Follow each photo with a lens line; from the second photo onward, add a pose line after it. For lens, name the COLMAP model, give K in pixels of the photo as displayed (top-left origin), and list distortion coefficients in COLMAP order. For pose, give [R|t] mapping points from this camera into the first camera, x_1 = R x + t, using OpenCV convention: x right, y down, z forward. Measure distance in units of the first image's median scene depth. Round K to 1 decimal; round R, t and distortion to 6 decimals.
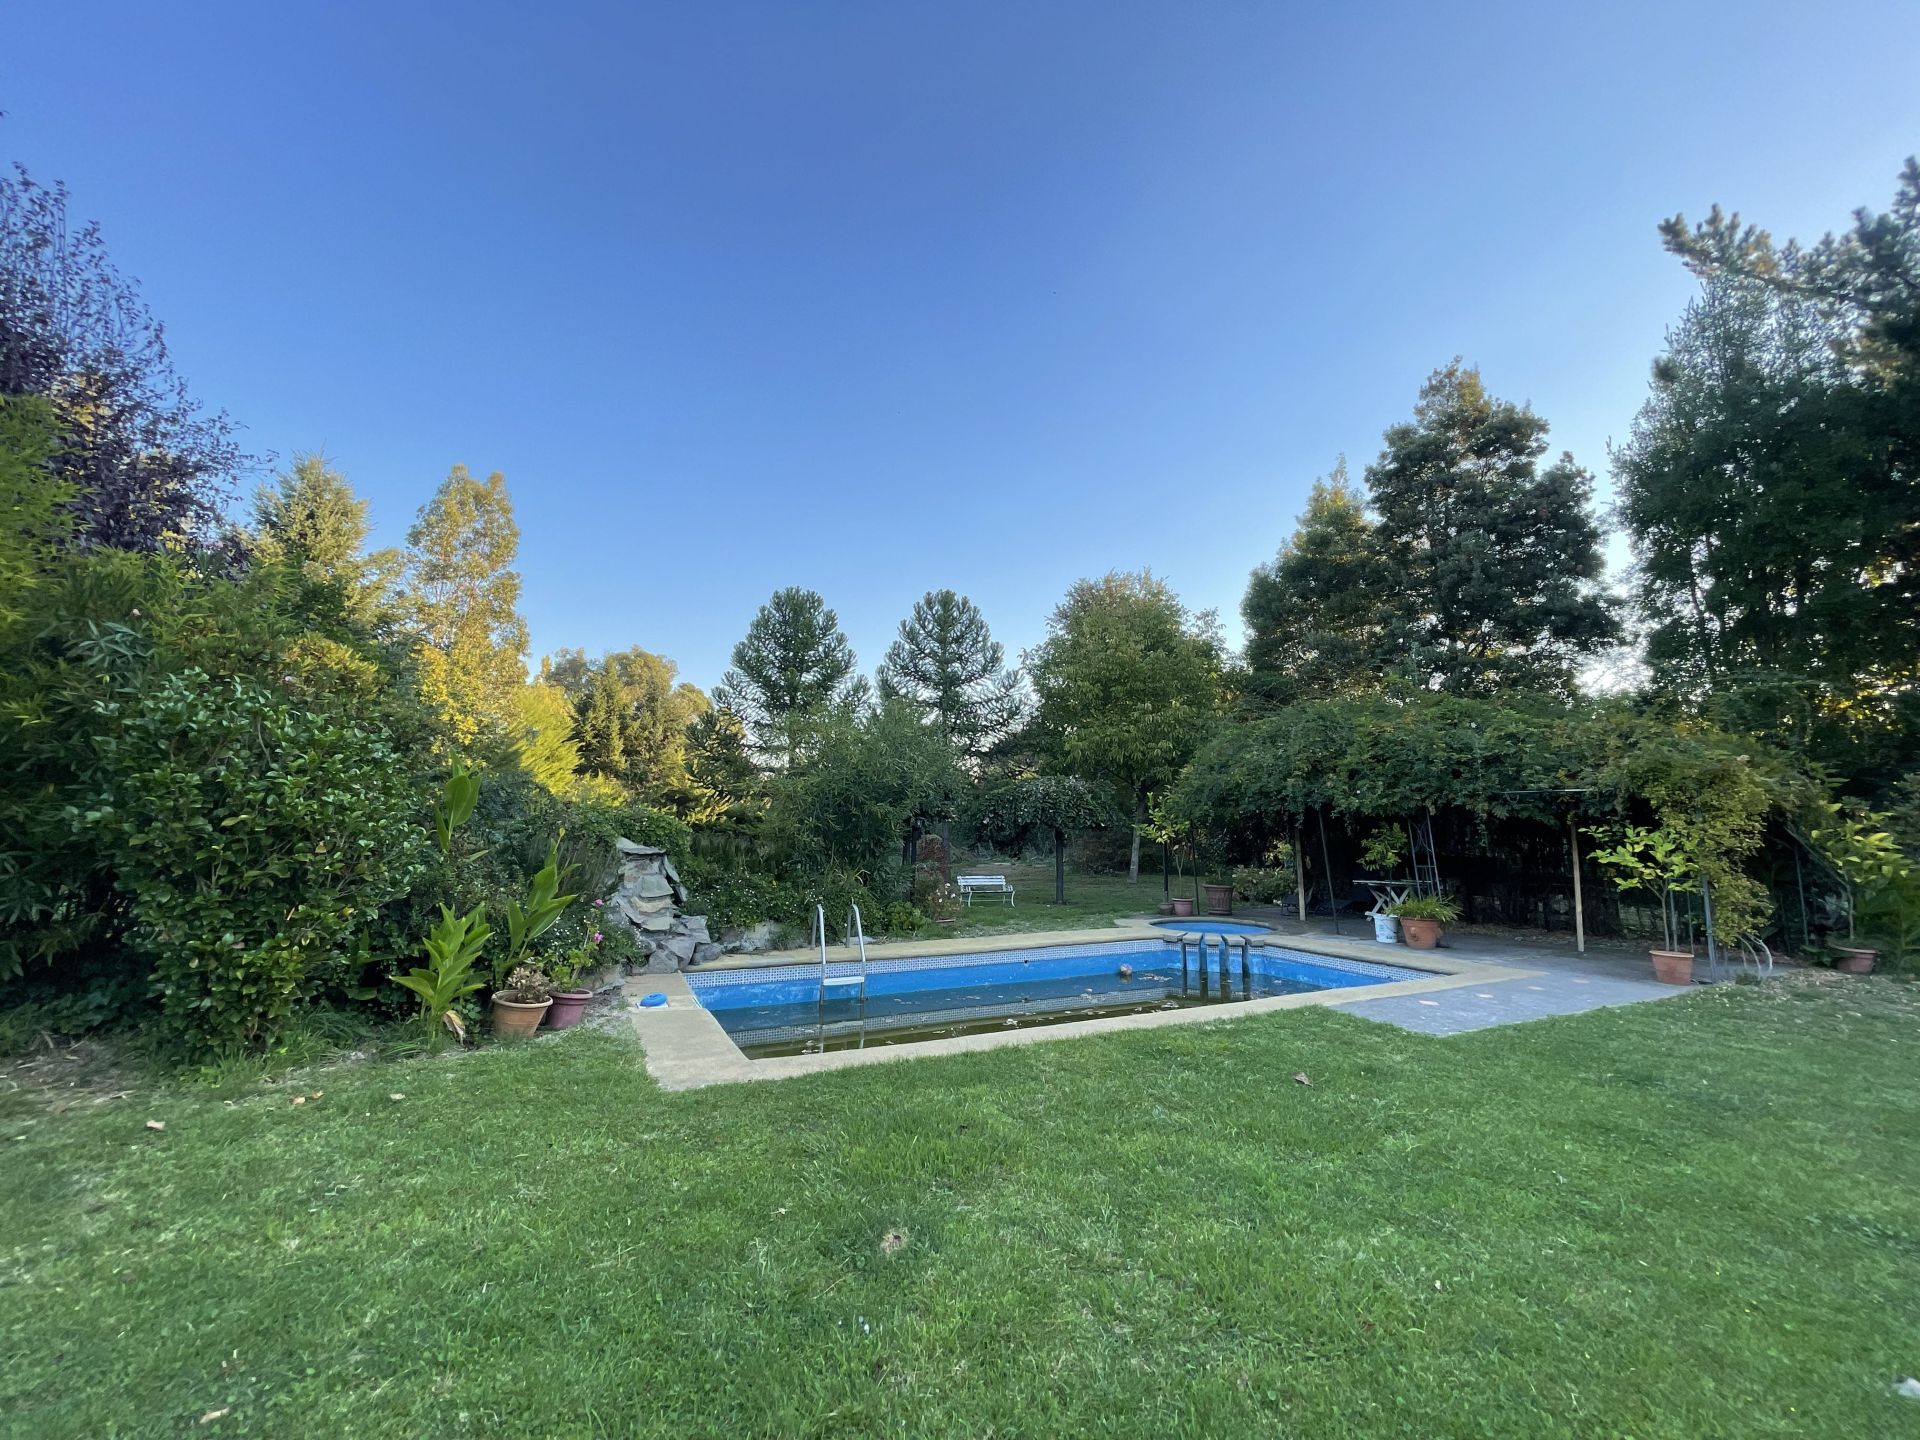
lens RADIAL K [[772.4, 0, 959.1], [0, 772.4, 721.1], [0, 0, 1]] dist [-0.003113, -0.000822]
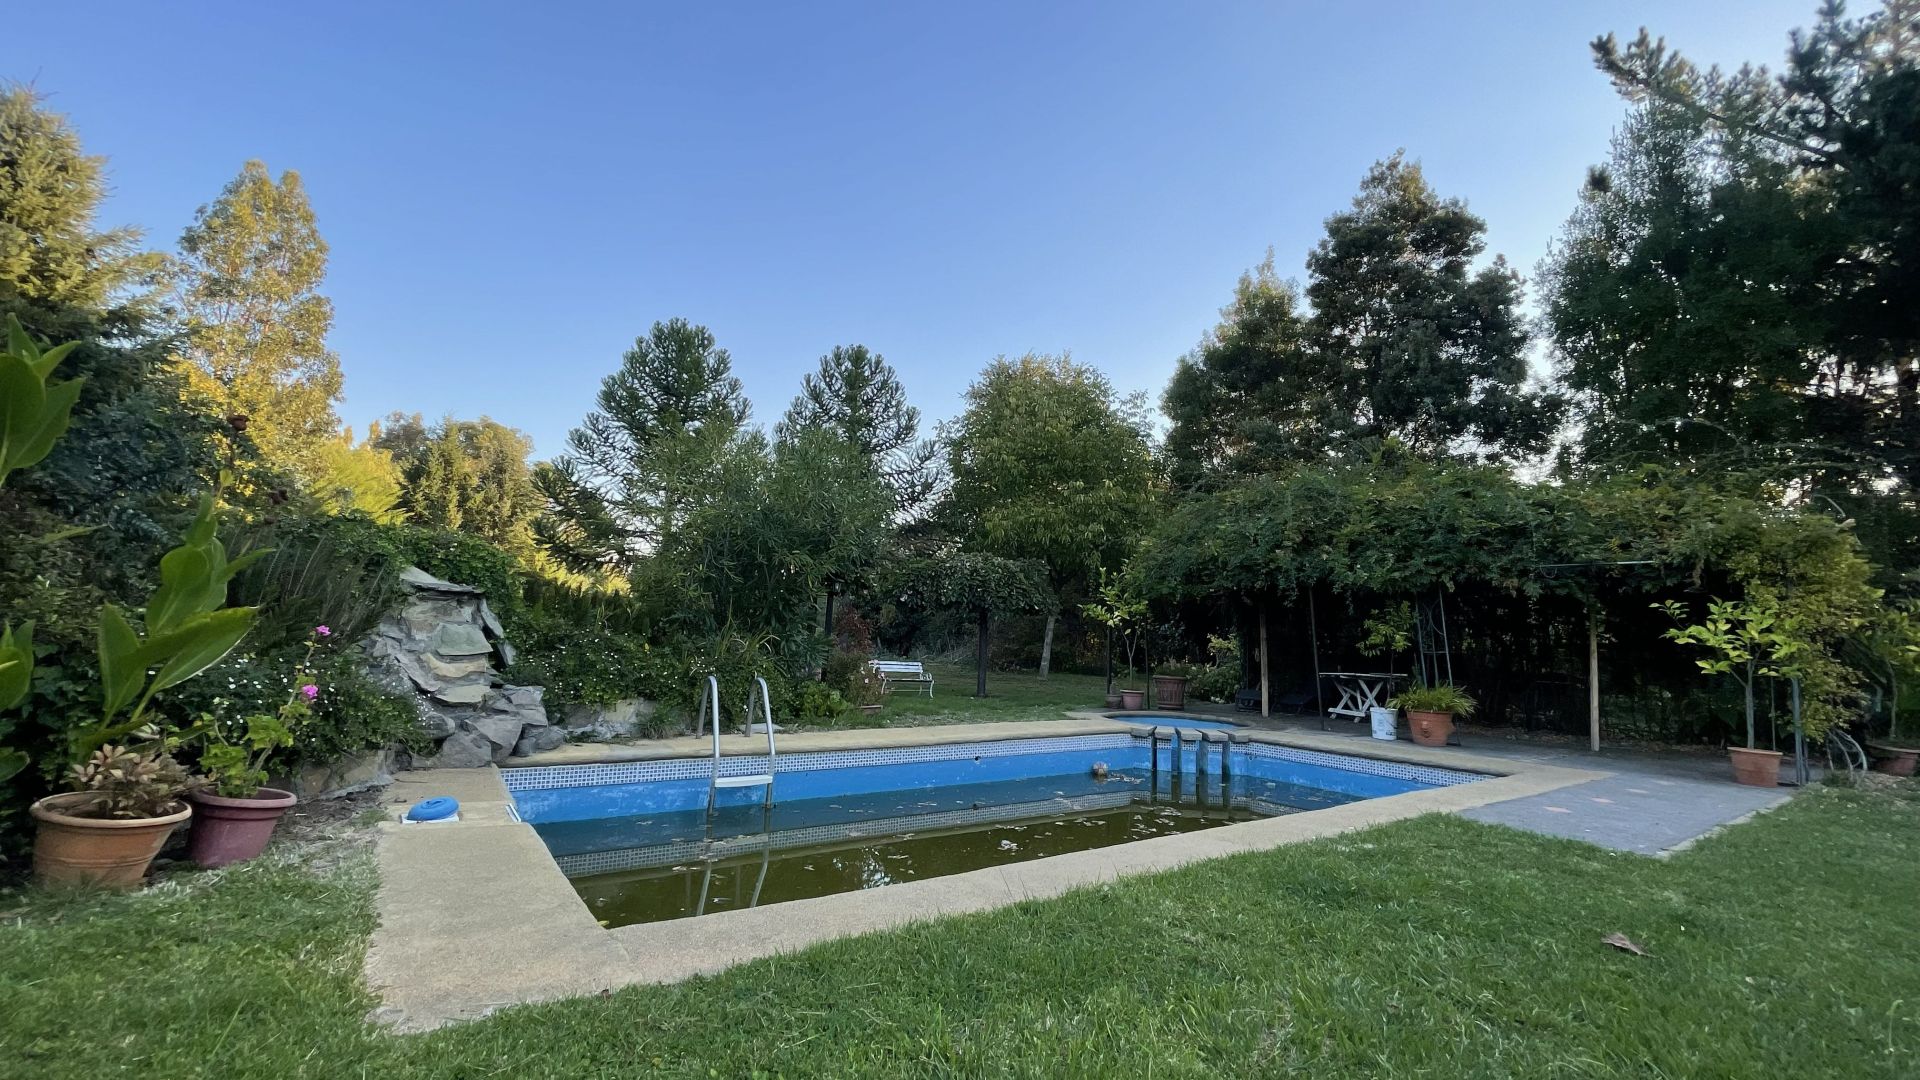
lens RADIAL K [[773.5, 0, 958.9], [0, 773.5, 541.1], [0, 0, 1]] dist [-0.003207, 0.000442]
pose [[0.986508, 0.050439, 0.155750, -0.037017], [-0.053108, 0.998504, 0.013022, 0.046107], [-0.154860, -0.021118, 0.987711, 0.129587]]
